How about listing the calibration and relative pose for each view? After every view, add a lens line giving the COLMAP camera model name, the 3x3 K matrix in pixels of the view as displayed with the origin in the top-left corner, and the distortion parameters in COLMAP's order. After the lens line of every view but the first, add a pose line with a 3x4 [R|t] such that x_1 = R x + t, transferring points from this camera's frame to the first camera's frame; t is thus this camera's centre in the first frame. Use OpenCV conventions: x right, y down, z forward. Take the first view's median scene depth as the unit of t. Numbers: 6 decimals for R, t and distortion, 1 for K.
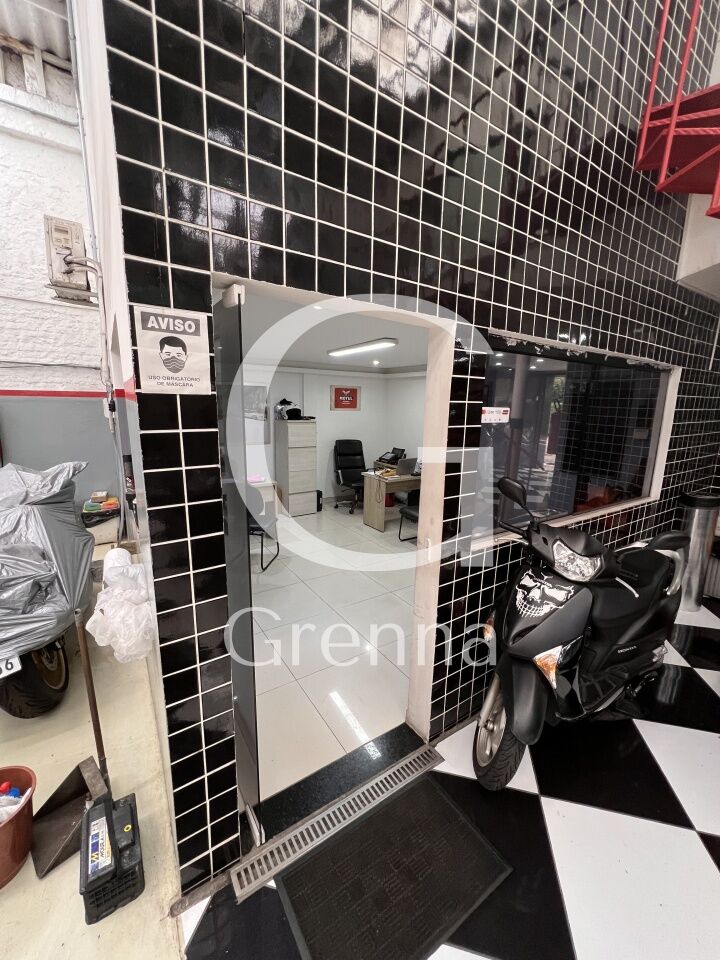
lens RADIAL K [[381.7, 0, 361.2], [0, 381.7, 480.1], [0, 0, 1]] dist [-0.000244, -0.000008]
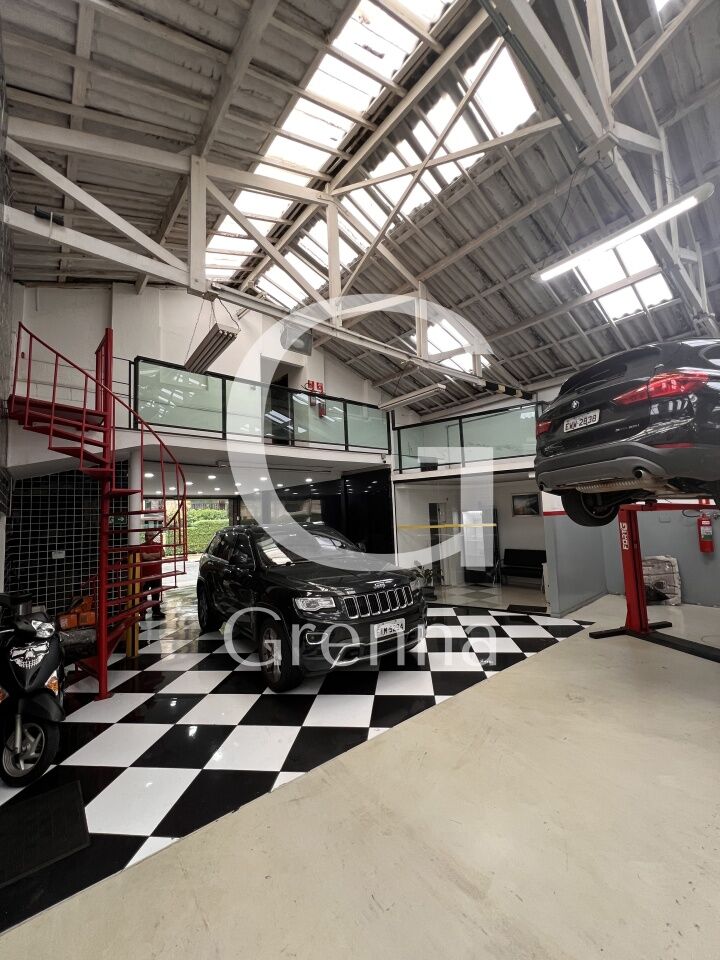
lens RADIAL K [[385.9, 0, 360.2], [0, 385.9, 480.2], [0, 0, 1]] dist [0.000079, 0.000006]
pose [[-0.104803, 0.074658, 0.991687, -1.494181], [0.227971, 0.972428, -0.049116, -0.039683], [-0.968011, 0.220928, -0.118933, -0.409491]]
